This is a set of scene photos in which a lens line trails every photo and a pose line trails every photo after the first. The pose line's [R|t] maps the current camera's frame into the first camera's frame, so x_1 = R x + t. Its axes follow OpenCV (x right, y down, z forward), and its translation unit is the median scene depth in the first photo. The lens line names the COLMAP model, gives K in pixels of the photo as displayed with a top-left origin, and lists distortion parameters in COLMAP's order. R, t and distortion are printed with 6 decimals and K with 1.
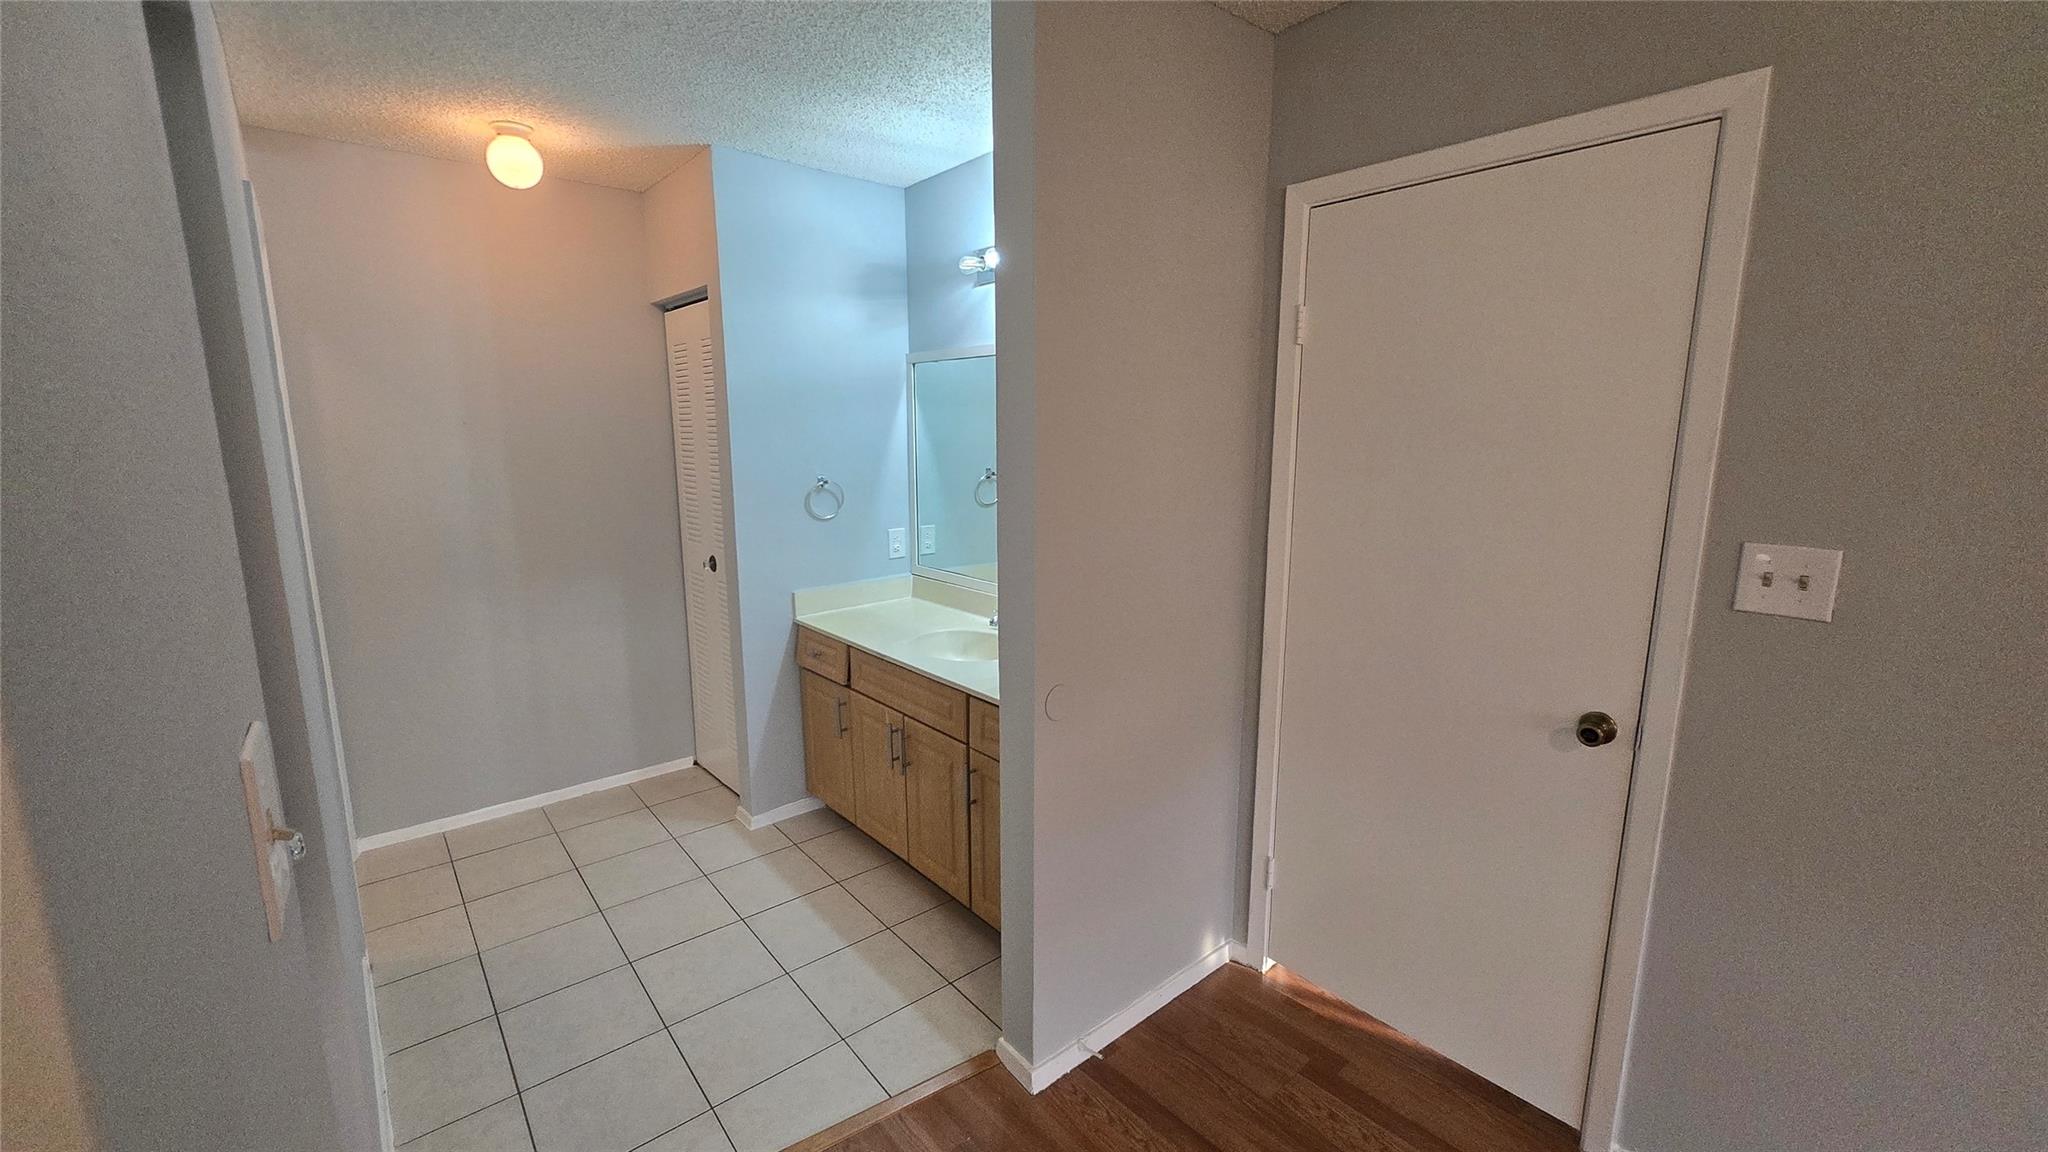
lens RADIAL K [[804.8, 0, 1014.4], [0, 804.8, 570.0], [0, 0, 1]] dist [0.000651, -0.000399]
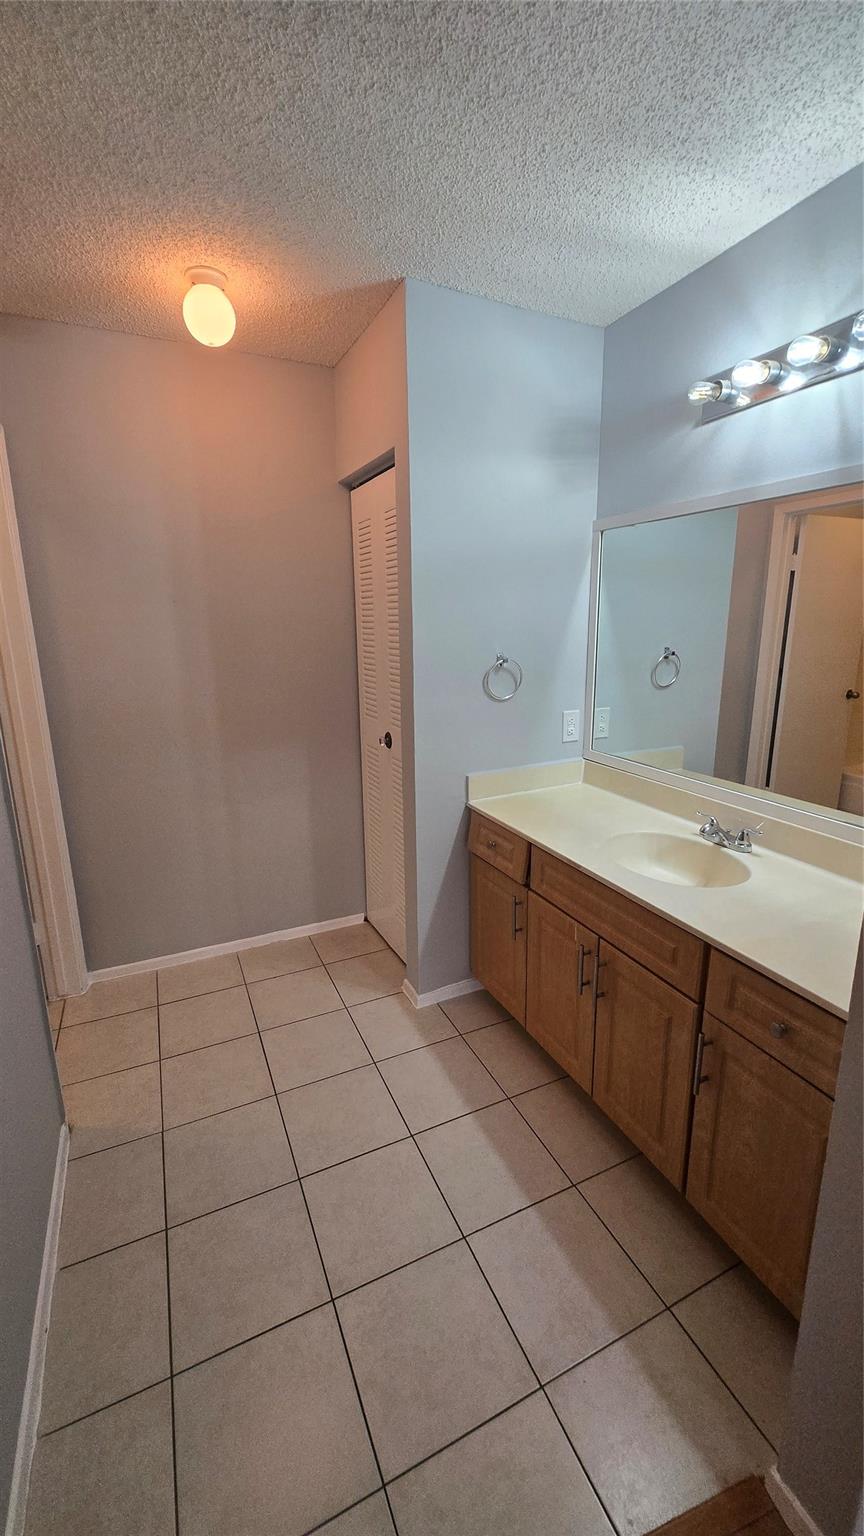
lens RADIAL K [[603.6, 0, 435.5], [0, 603.6, 767.5], [0, 0, 1]] dist [0.000651, -0.000399]
pose [[0.965599, 0.054522, -0.254256, -0.131851], [-0.037543, 0.996758, 0.071162, -0.033191], [0.257311, -0.059168, 0.964515, 0.301586]]
